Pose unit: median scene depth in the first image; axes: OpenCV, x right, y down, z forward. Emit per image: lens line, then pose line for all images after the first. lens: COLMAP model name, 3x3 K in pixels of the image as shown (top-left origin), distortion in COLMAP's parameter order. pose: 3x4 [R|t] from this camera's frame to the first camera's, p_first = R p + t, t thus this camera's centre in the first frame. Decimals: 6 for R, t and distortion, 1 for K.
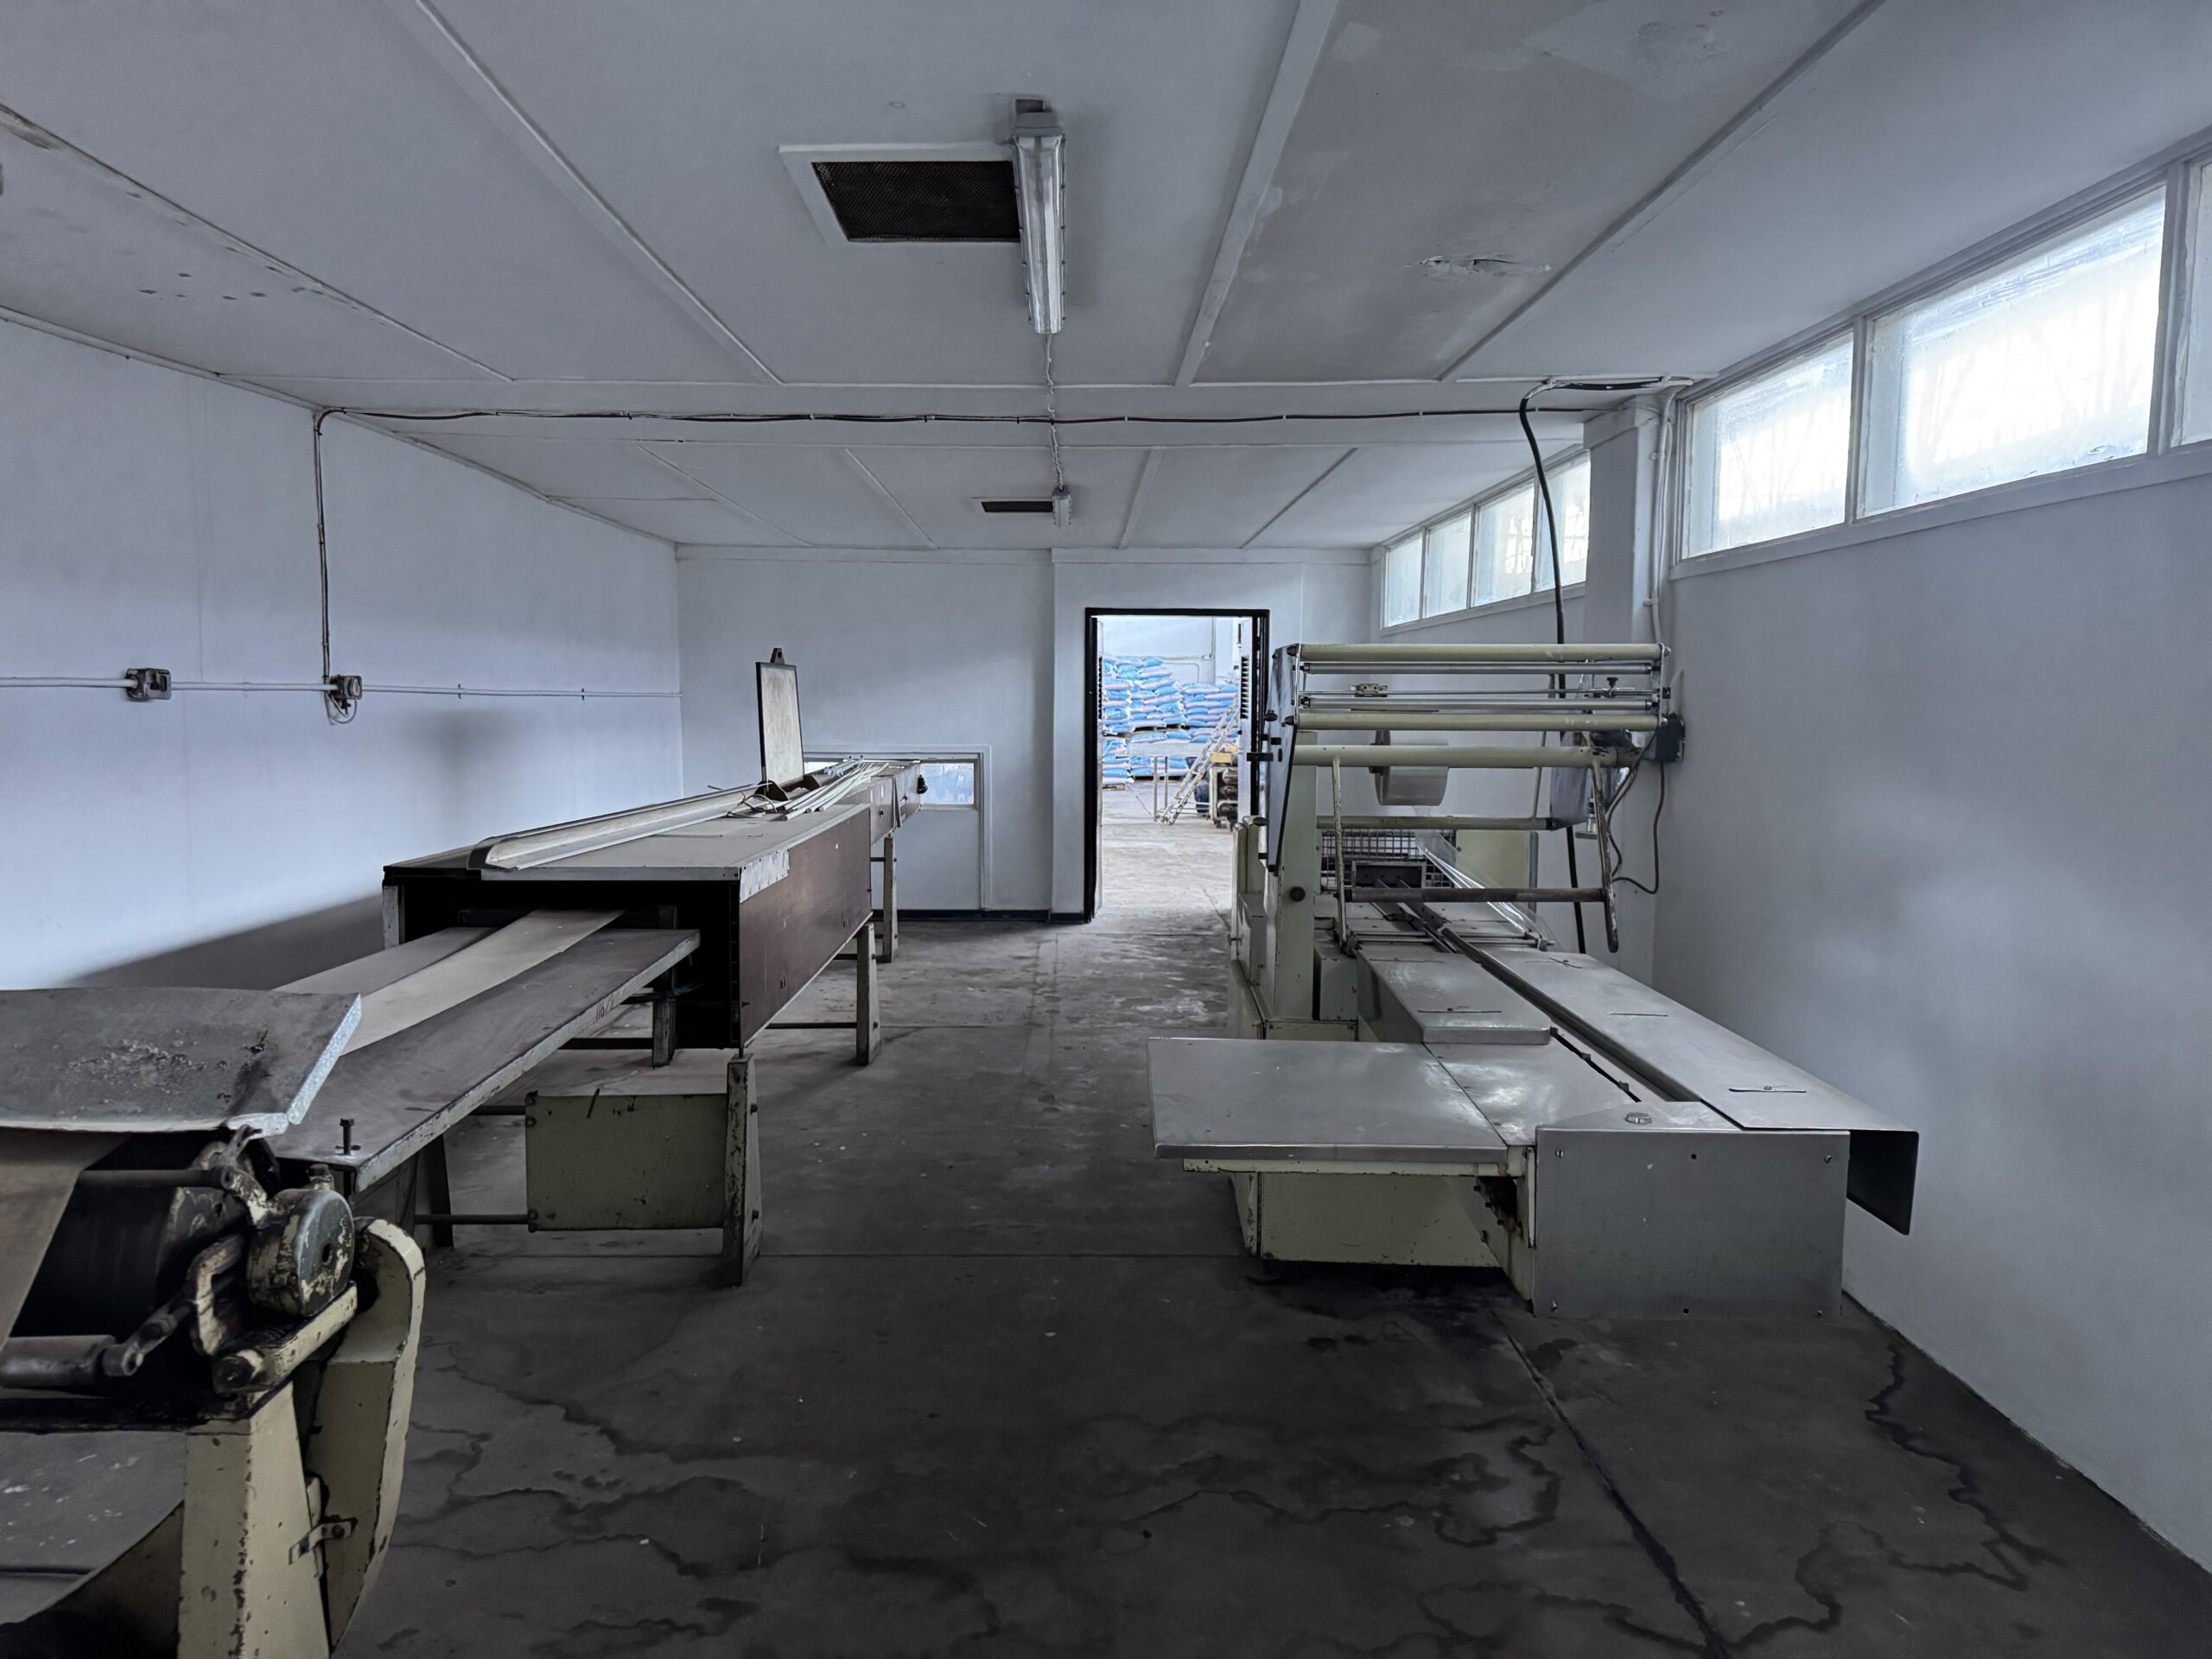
lens RADIAL K [[1555.5, 0, 1102.4], [0, 1555.5, 833.9], [0, 0, 1]] dist [0.006181, -0.004530]
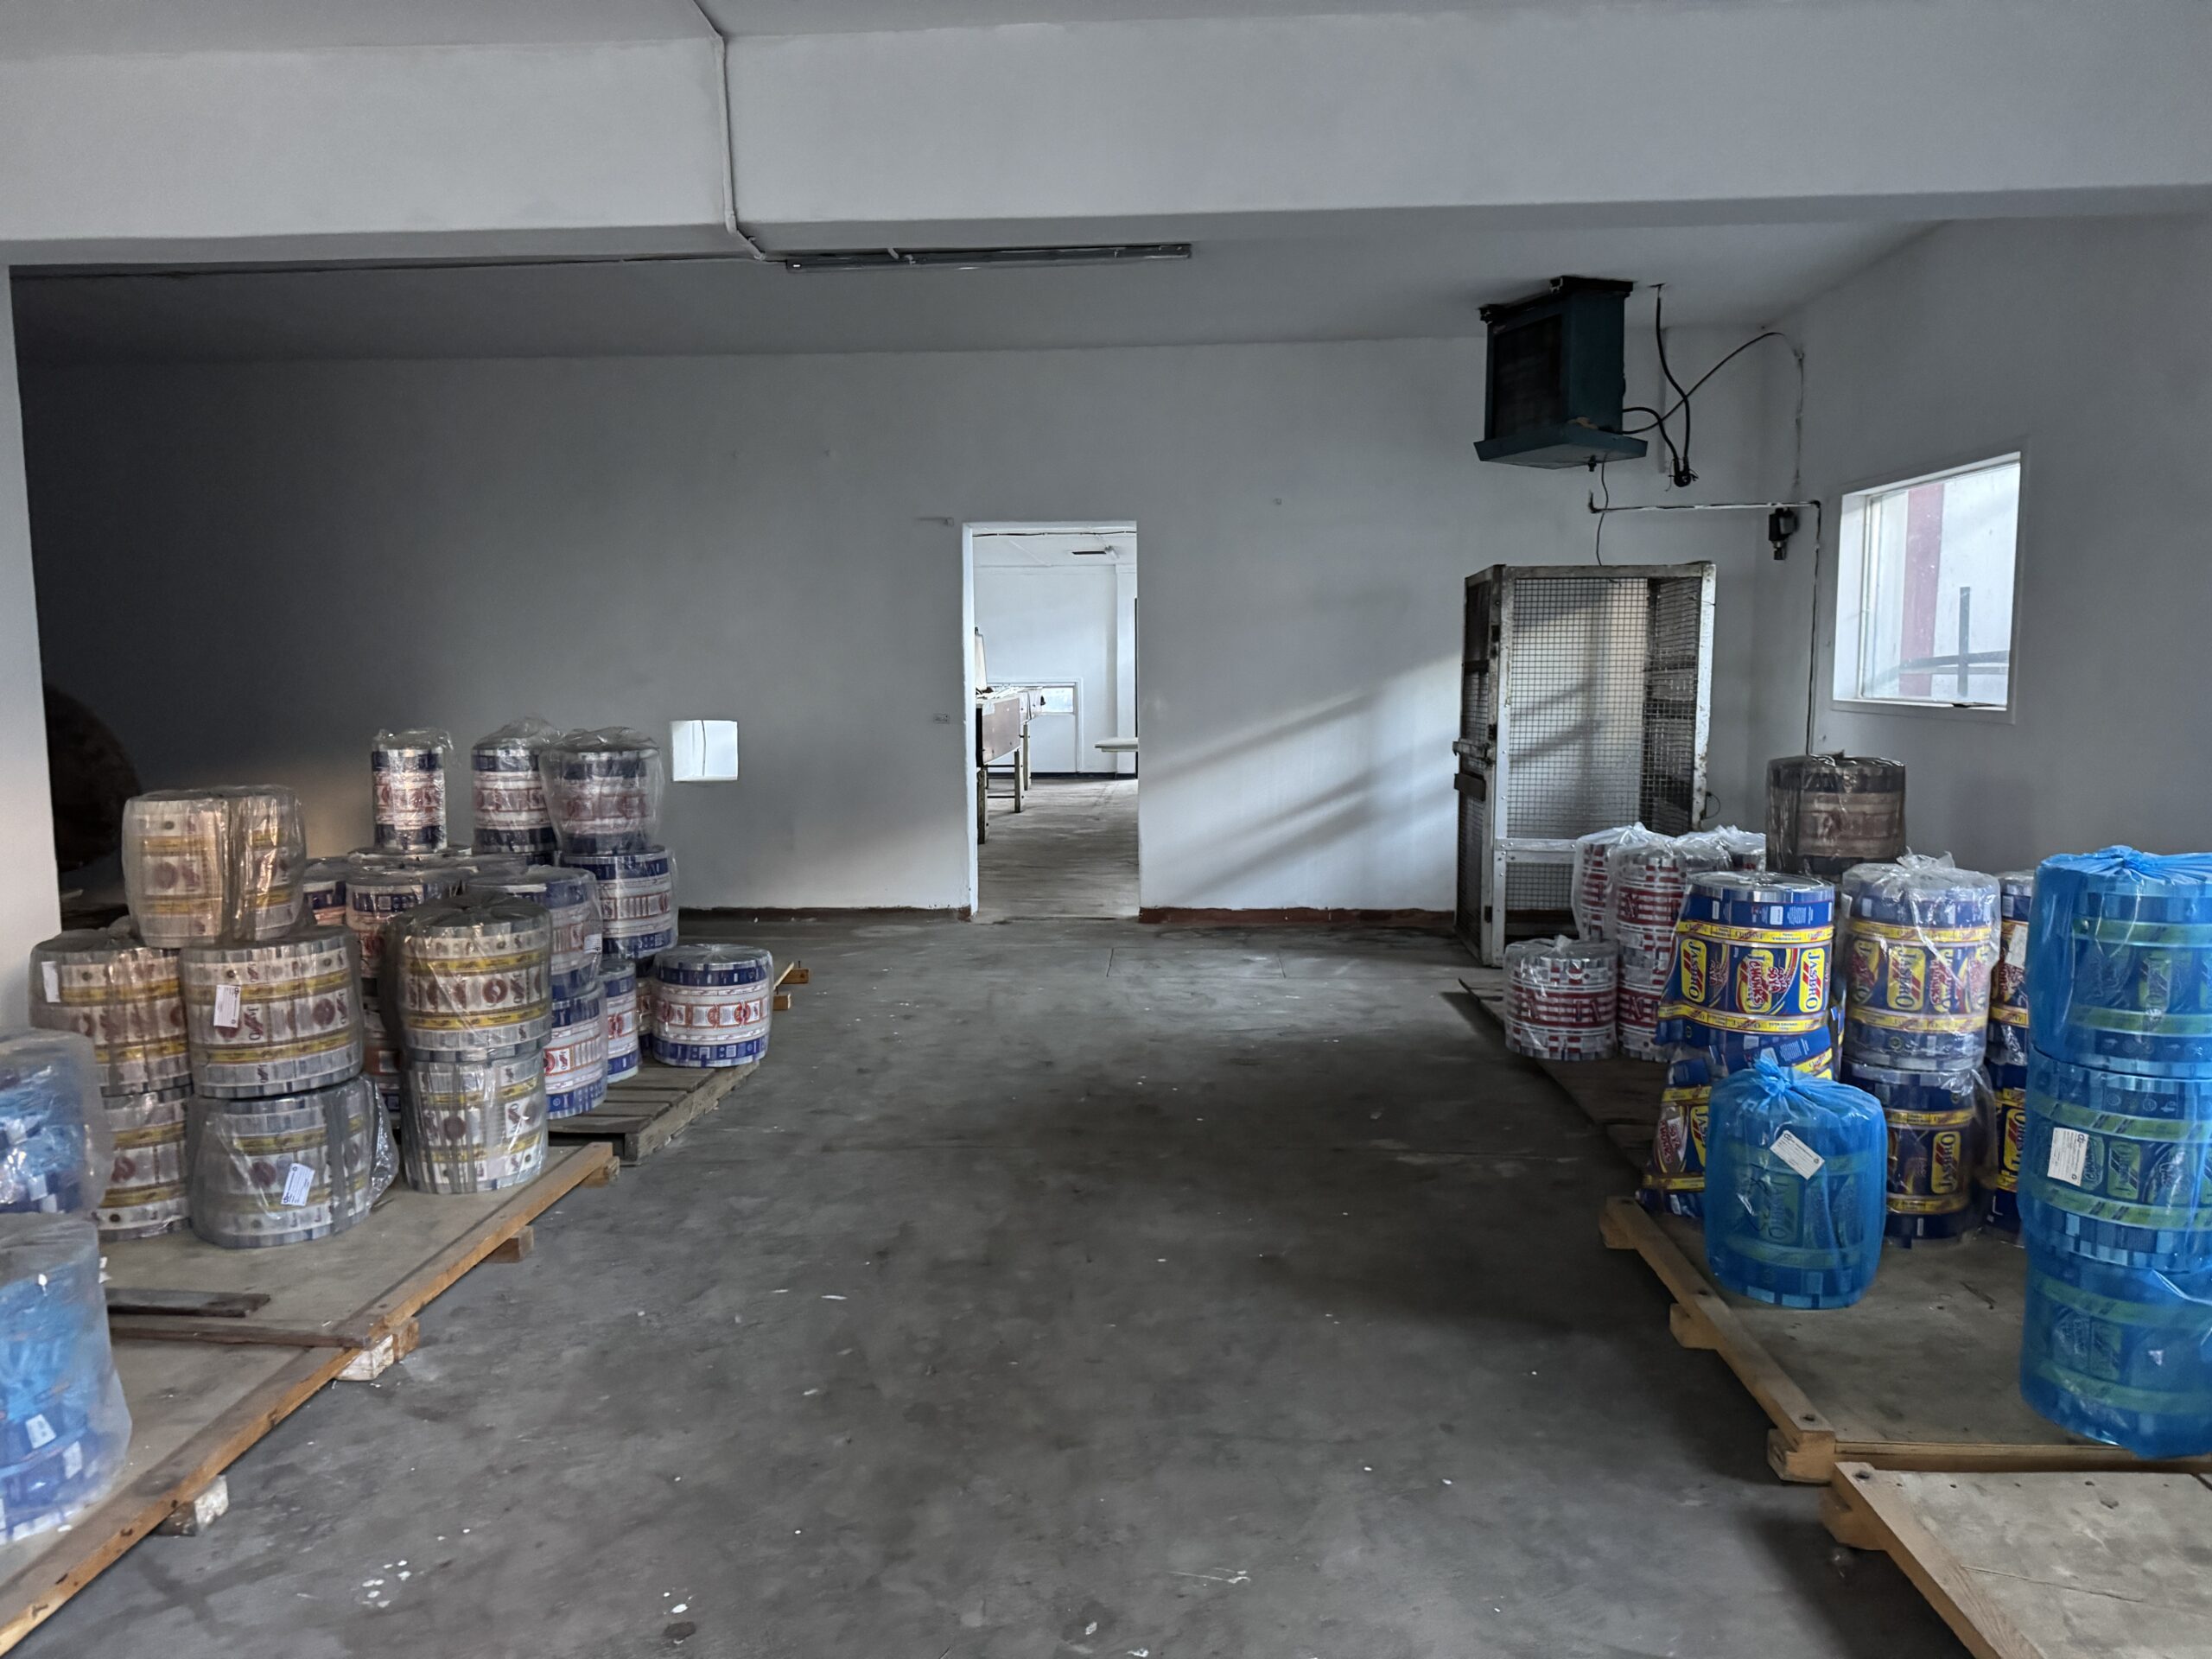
lens RADIAL K [[1555.5, 0, 1104.9], [0, 1555.5, 831.6], [0, 0, 1]] dist [0.006181, -0.004530]
pose [[0.997152, -0.003767, -0.075328, 0.084140], [0.005911, 0.999583, 0.028259, 0.066433], [0.075190, -0.028624, 0.996758, -0.738309]]
